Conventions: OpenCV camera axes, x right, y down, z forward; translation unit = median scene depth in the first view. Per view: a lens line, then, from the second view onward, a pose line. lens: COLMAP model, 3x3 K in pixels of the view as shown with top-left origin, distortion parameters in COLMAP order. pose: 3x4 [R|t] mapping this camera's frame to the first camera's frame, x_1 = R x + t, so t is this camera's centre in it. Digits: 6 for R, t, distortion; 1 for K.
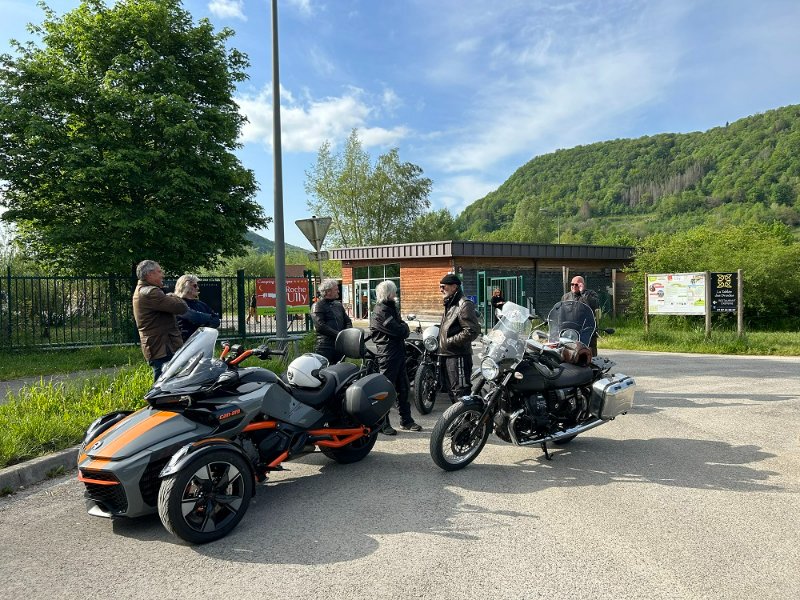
lens RADIAL K [[600.6, 0, 400.0], [0, 600.6, 300.0], [0, 0, 1]] dist [0.059410, -0.060598]
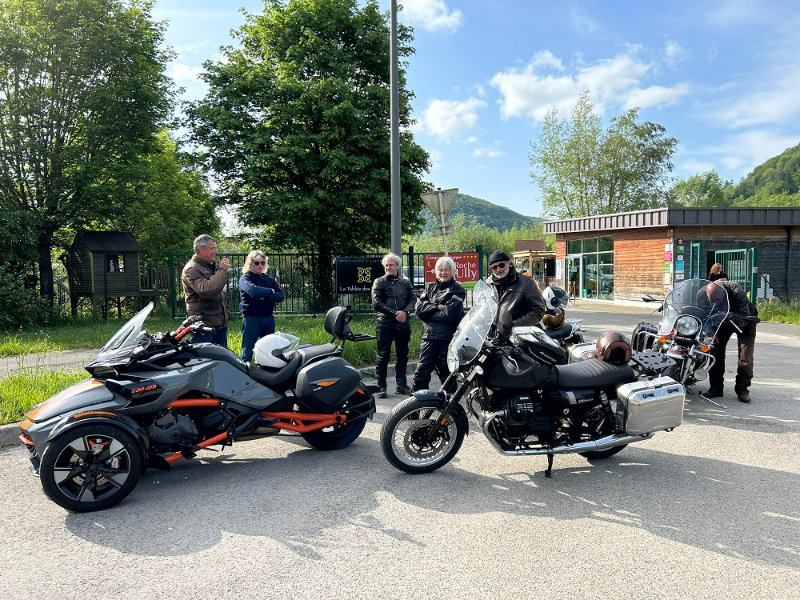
lens RADIAL K [[600.6, 0, 400.0], [0, 600.6, 300.0], [0, 0, 1]] dist [0.059410, -0.060598]
pose [[0.915507, 0.024773, -0.401538, 0.132637], [-0.008190, 0.999043, 0.042962, -0.001501], [0.402218, -0.036043, 0.914834, 0.065711]]
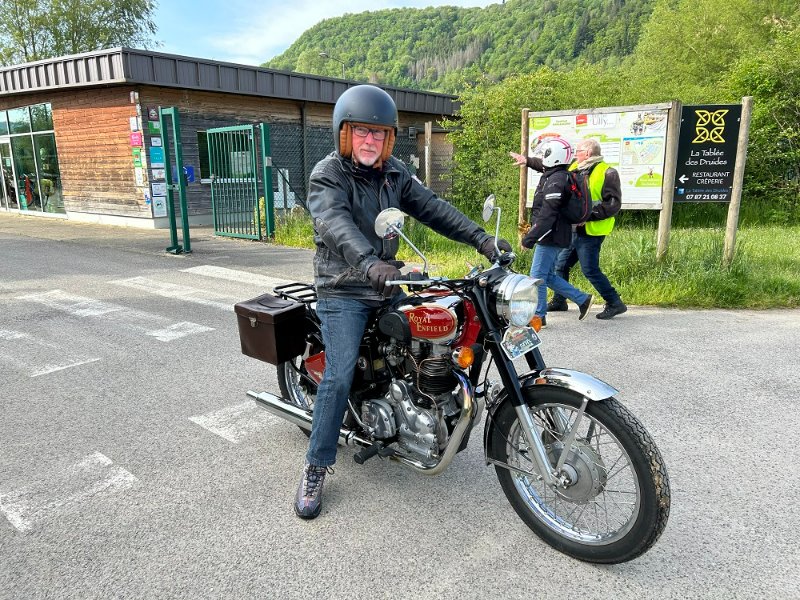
lens RADIAL K [[600.6, 0, 400.0], [0, 600.6, 300.0], [0, 0, 1]] dist [0.059410, -0.060598]
pose [[0.943090, -0.065274, 0.326068, 0.189576], [-0.001625, 0.979629, 0.200809, 0.001970], [-0.332534, -0.189911, 0.923772, 0.663455]]
